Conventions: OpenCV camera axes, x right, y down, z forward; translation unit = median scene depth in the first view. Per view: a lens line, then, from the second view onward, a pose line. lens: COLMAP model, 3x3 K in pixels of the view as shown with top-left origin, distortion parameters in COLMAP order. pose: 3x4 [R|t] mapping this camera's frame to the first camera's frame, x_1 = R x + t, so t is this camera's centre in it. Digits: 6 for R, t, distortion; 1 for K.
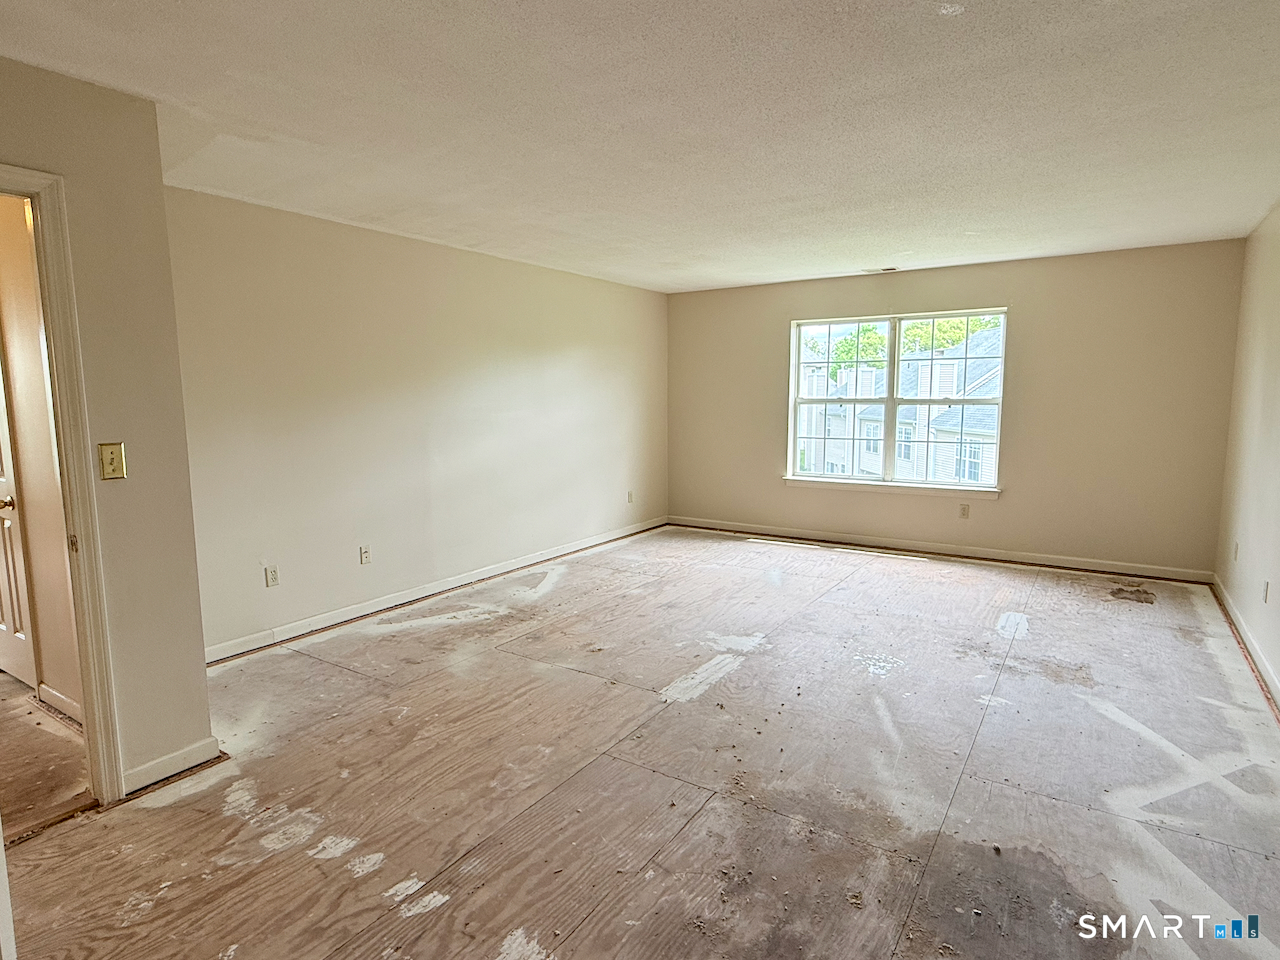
lens RADIAL K [[715.9, 0, 637.8], [0, 715.9, 480.6], [0, 0, 1]] dist [0.005795, 0.001131]
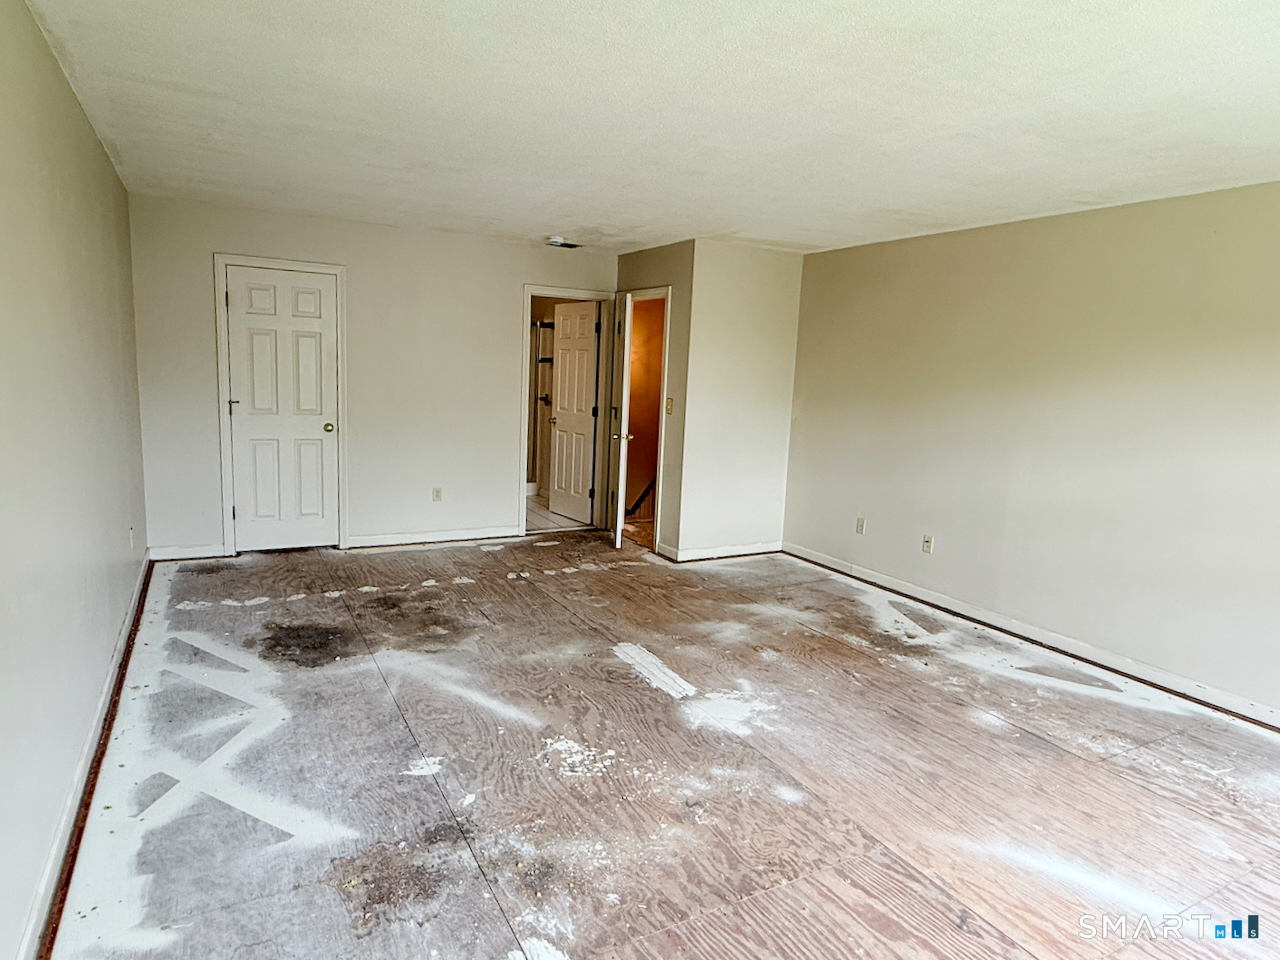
lens RADIAL K [[715.9, 0, 637.4], [0, 715.9, 477.1], [0, 0, 1]] dist [0.005795, 0.001131]
pose [[-0.447107, 0.128100, -0.885260, 0.938207], [-0.150527, 0.964802, 0.215635, -0.201621], [0.881724, 0.229667, -0.412088, 1.289047]]
